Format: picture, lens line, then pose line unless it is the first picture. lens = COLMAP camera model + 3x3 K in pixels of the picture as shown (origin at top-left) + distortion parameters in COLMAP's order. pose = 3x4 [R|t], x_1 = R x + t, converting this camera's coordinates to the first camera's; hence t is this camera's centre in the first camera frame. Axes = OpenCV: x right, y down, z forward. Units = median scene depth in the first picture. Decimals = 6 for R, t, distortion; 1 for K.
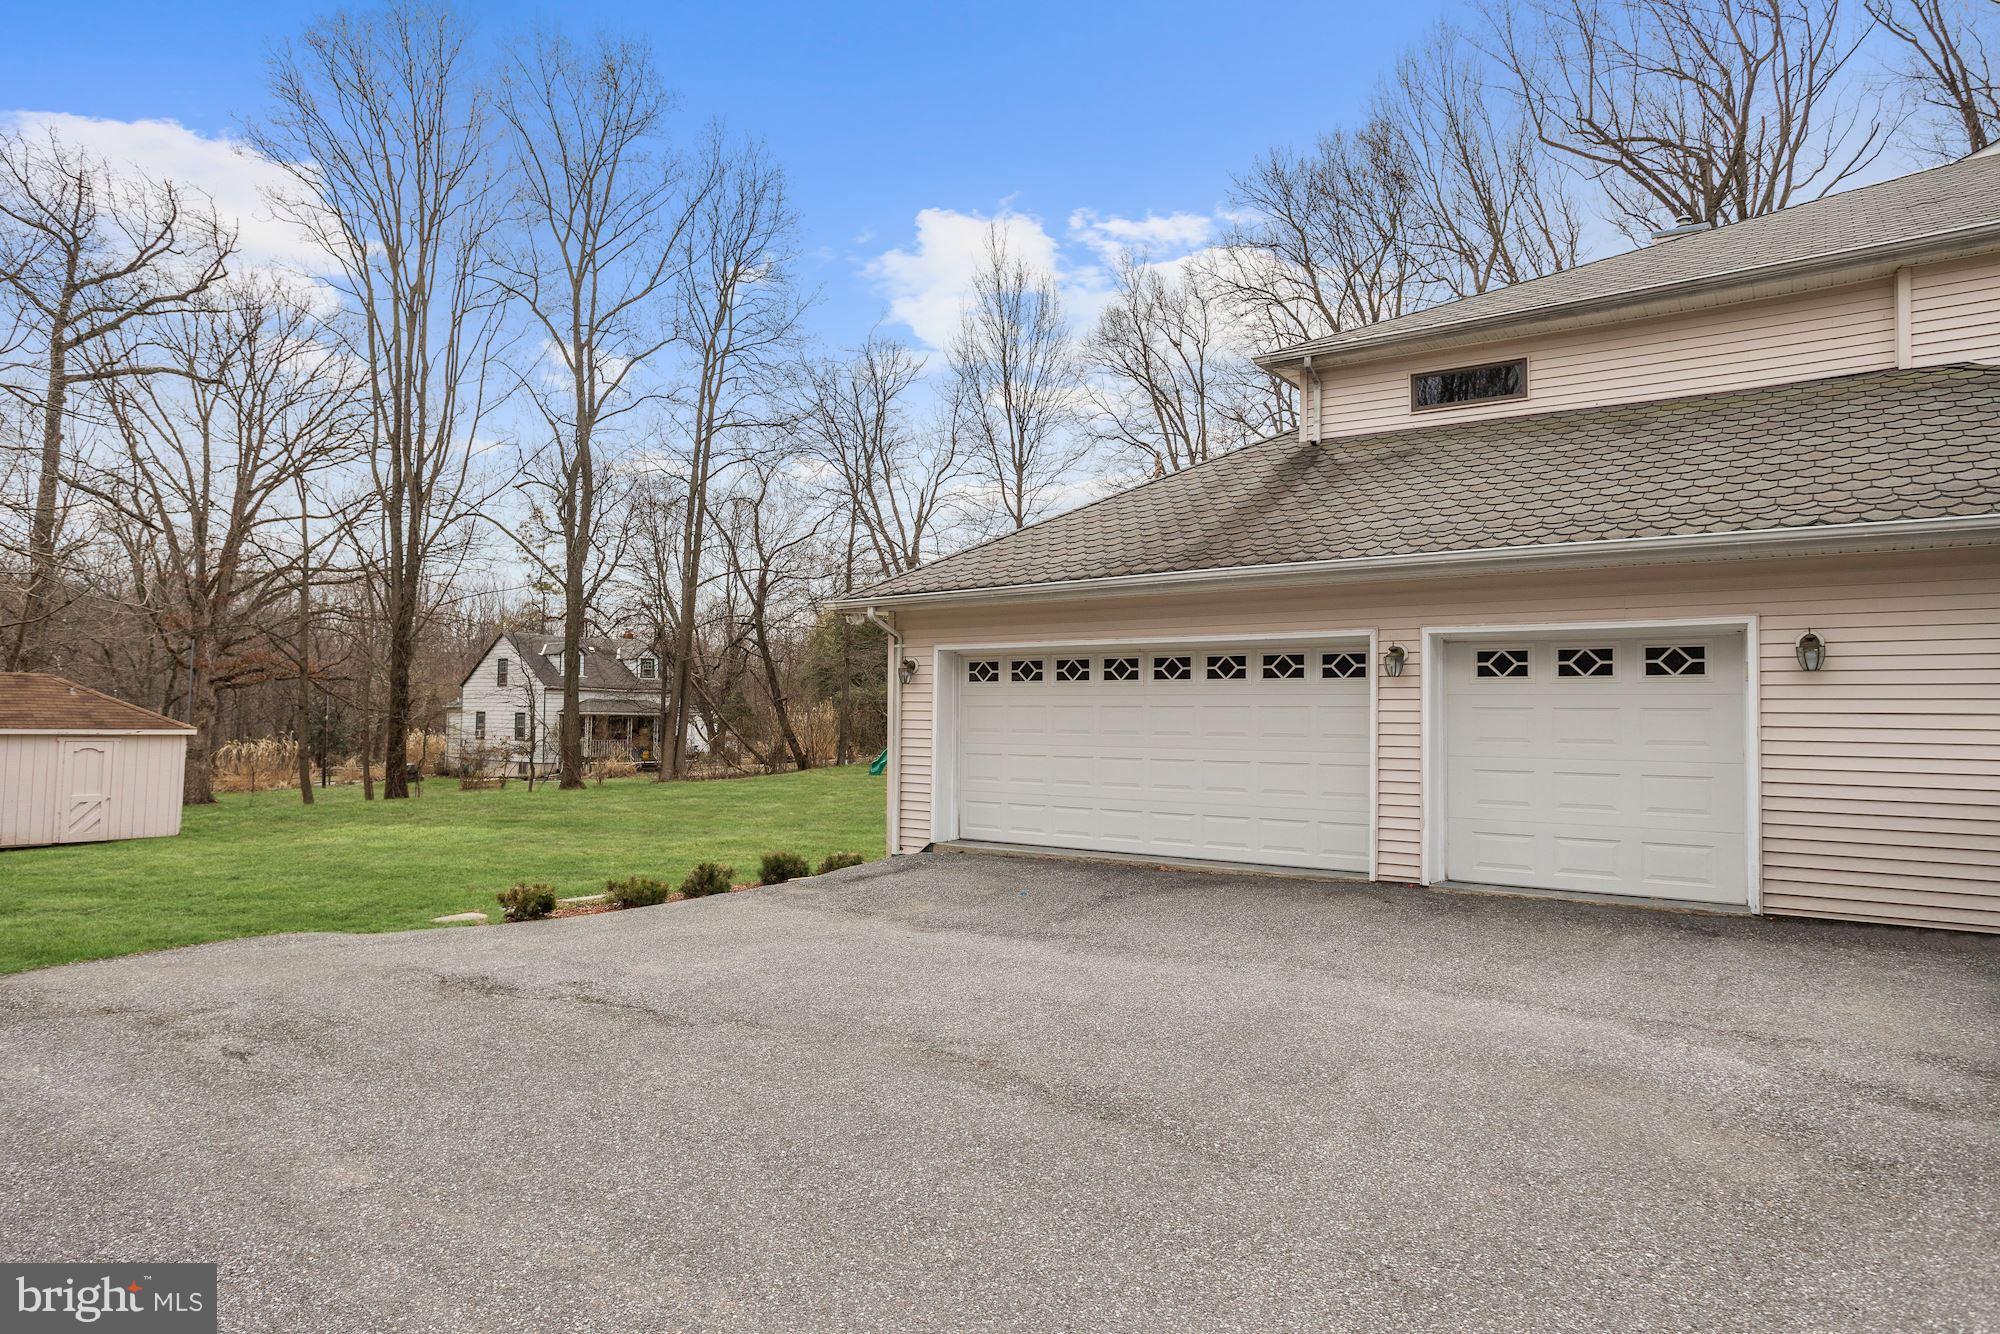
lens RADIAL K [[1358.6, 0, 1000.0], [0, 1358.6, 667.0], [0, 0, 1]] dist [0.000013, 0.000577]
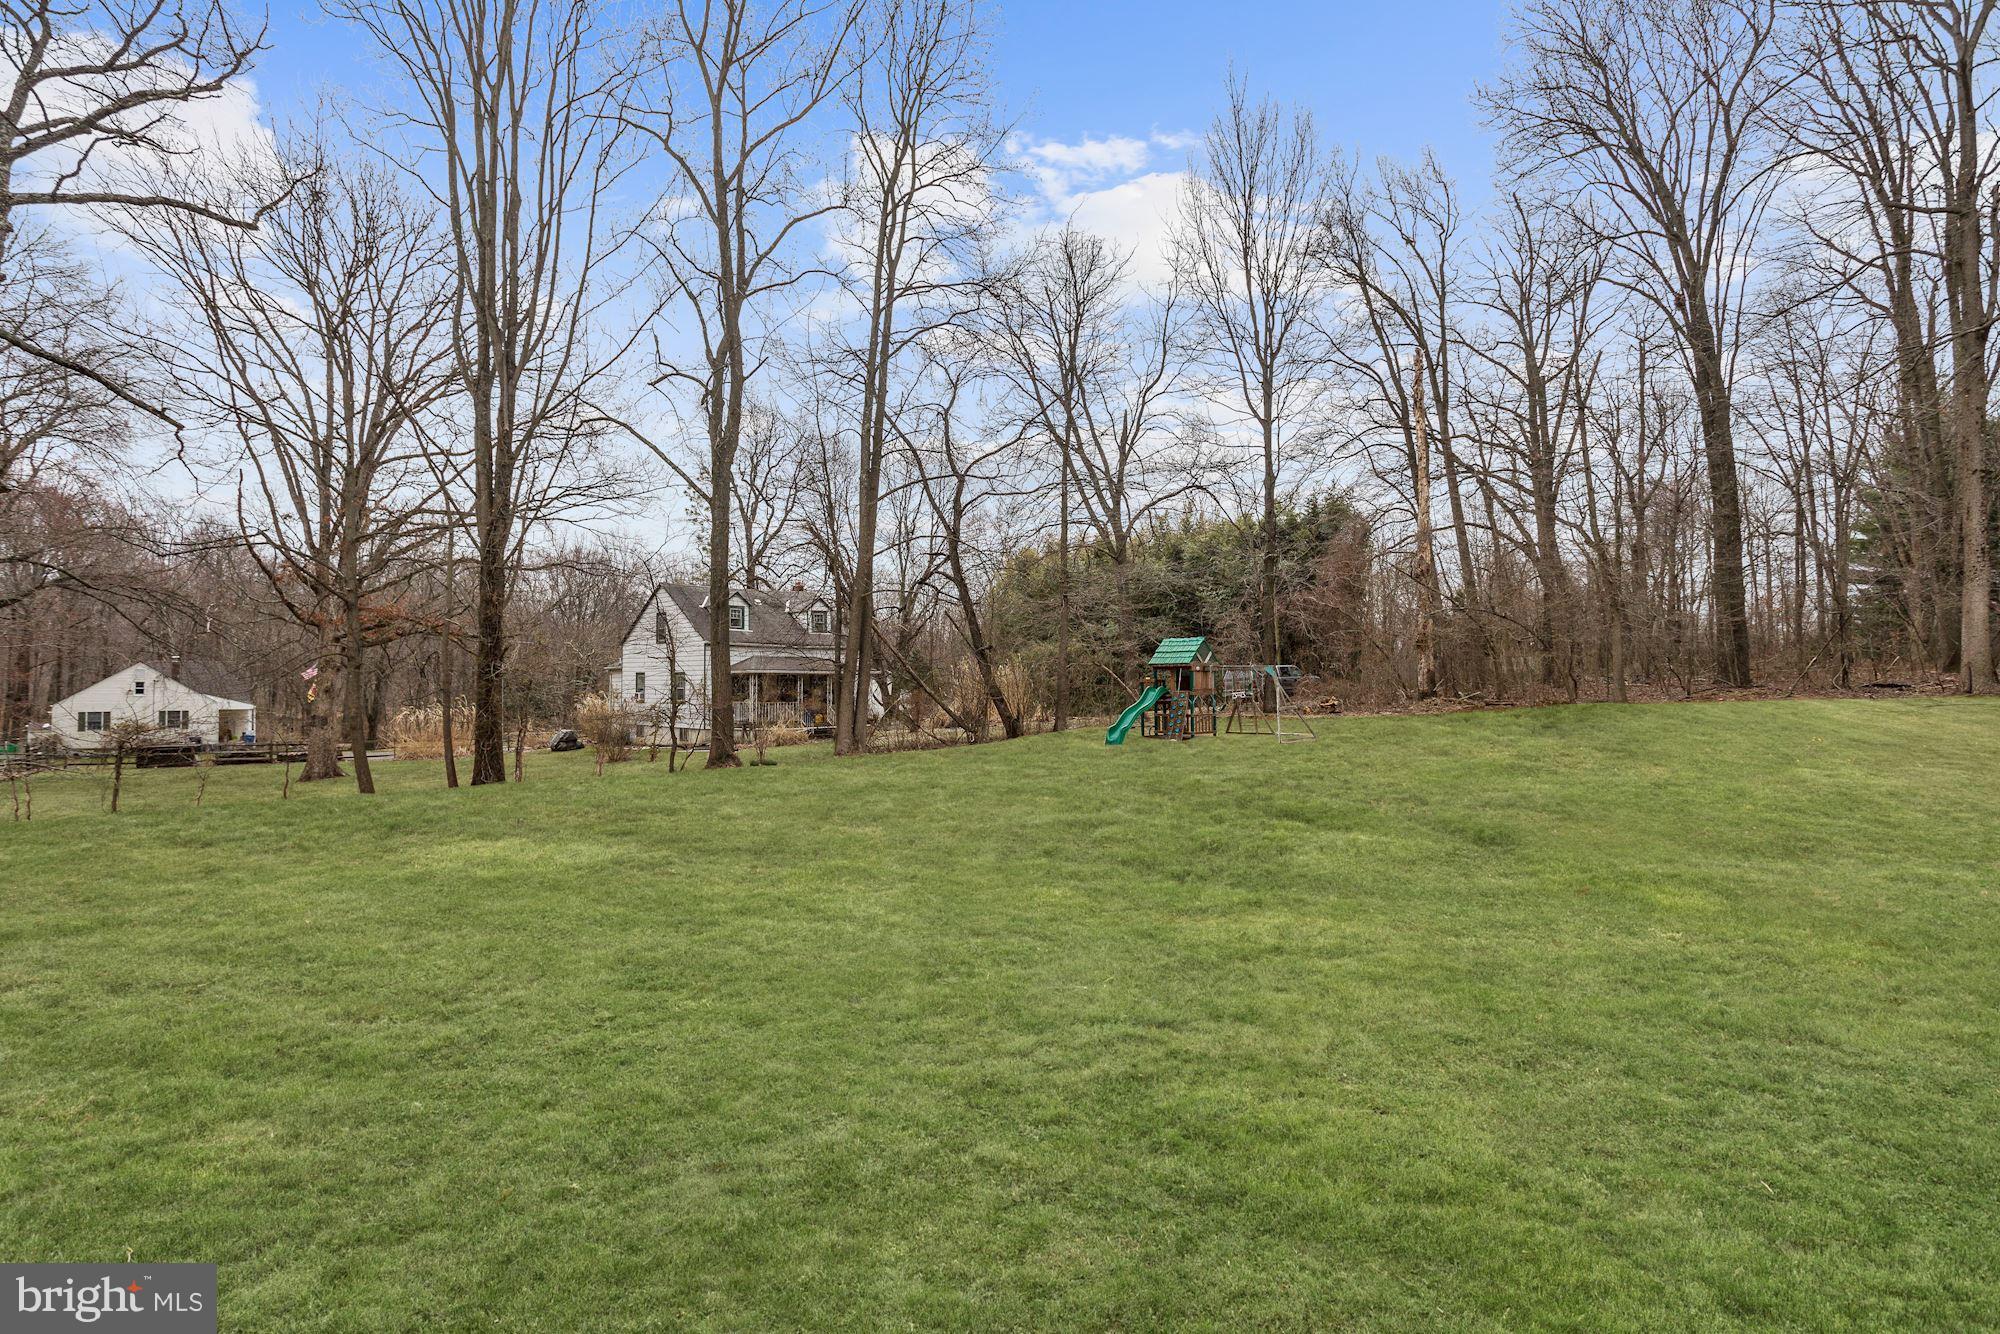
lens RADIAL K [[1358.6, 0, 1000.0], [0, 1358.6, 667.0], [0, 0, 1]] dist [0.000013, 0.000577]
pose [[0.992375, -0.011314, -0.122734, -0.051981], [0.014798, 0.999512, 0.027505, 0.012435], [0.122363, -0.029111, 0.992058, 0.206041]]
